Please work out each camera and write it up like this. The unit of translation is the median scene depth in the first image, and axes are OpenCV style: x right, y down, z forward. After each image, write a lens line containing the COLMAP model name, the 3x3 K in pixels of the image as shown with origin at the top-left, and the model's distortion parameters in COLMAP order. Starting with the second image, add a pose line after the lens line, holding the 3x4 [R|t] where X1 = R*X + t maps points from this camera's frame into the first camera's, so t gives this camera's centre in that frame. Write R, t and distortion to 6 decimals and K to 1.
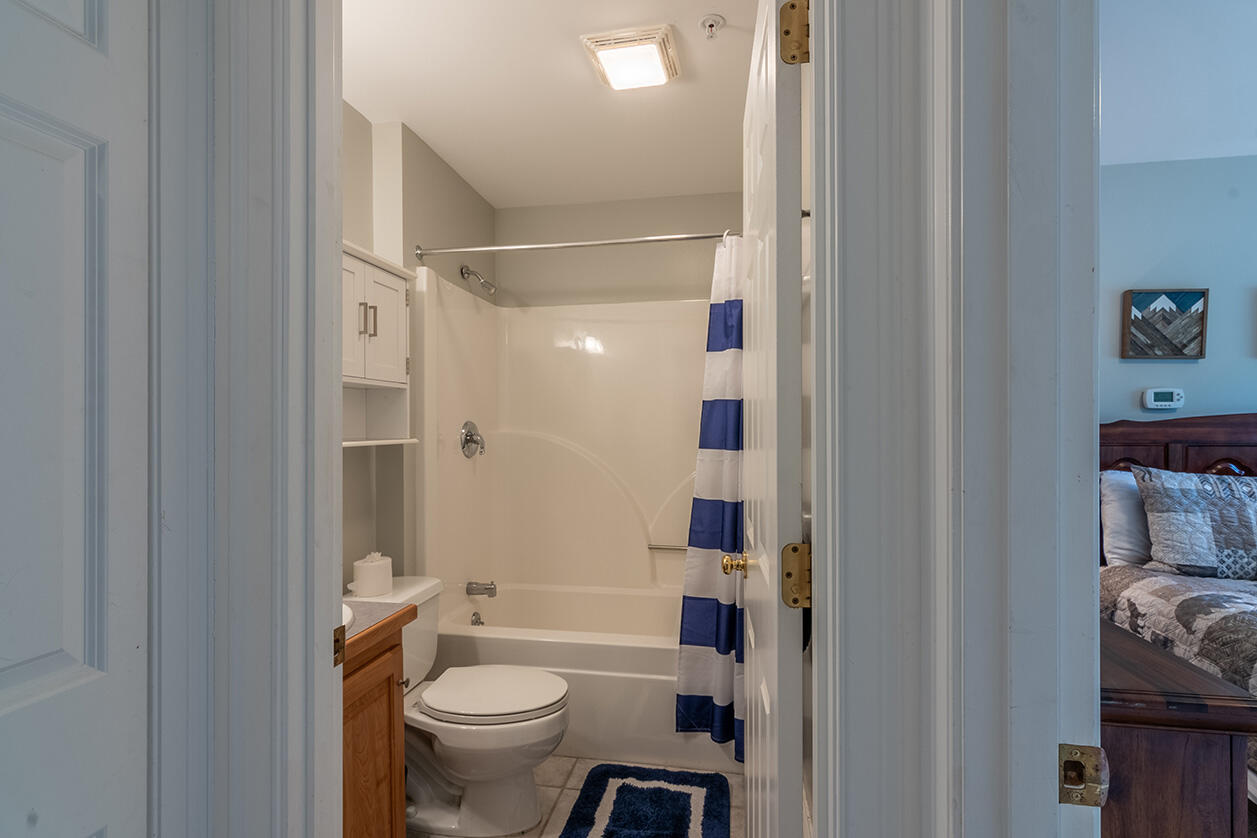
lens RADIAL K [[594.3, 0, 626.3], [0, 594.3, 428.2], [0, 0, 1]] dist [0.000441, 0.000567]
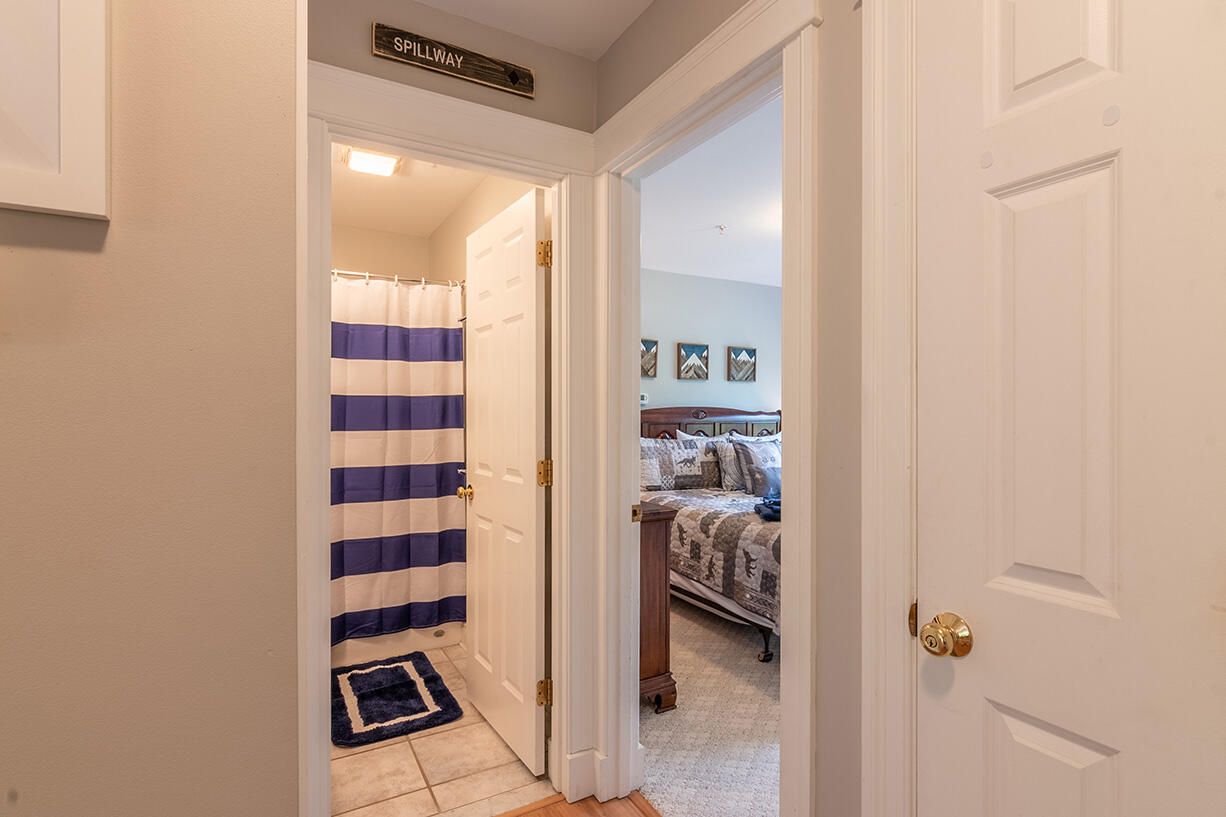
lens RADIAL K [[607.6, 0, 613.0], [0, 607.6, 408.5], [0, 0, 1]] dist [-0.001541, -0.000208]
pose [[0.760089, 0.012249, 0.649704, -0.430034], [-0.006182, 0.999913, -0.011619, 0.002751], [-0.649790, 0.004815, 0.760099, -0.419799]]
